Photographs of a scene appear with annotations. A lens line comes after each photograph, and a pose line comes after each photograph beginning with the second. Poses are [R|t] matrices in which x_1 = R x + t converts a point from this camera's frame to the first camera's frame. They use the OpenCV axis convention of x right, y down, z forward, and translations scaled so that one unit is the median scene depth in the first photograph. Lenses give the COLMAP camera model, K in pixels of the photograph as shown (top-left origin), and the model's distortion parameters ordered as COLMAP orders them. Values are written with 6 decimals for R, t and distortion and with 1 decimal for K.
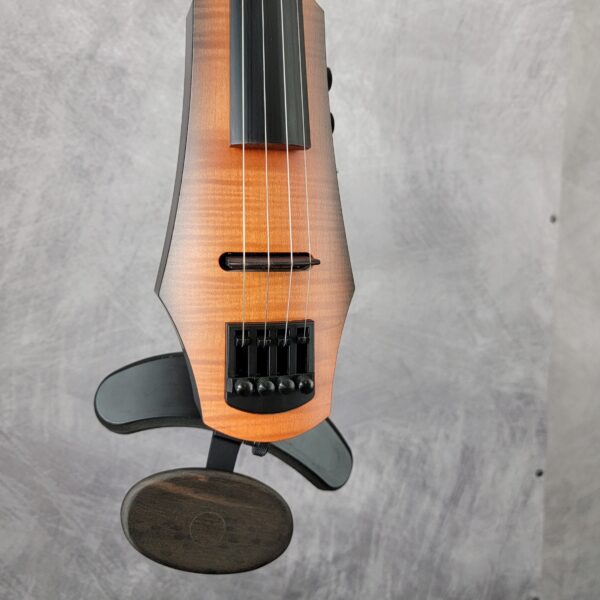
lens RADIAL K [[605.6, 0, 311.3], [0, 605.6, 291.8], [0, 0, 1]] dist [0.024873, -0.004740]
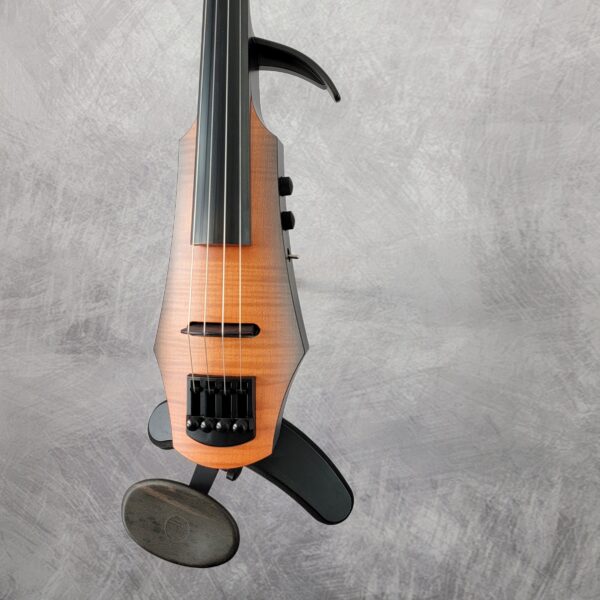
lens RADIAL K [[605.6, 0, 311.3], [0, 605.6, 291.8], [0, 0, 1]] dist [0.024873, -0.004740]
pose [[0.910777, 0.026514, -0.412047, 0.296062], [-0.048354, 0.997919, -0.042667, -0.039197], [0.410058, 0.058784, 0.910163, -0.056845]]
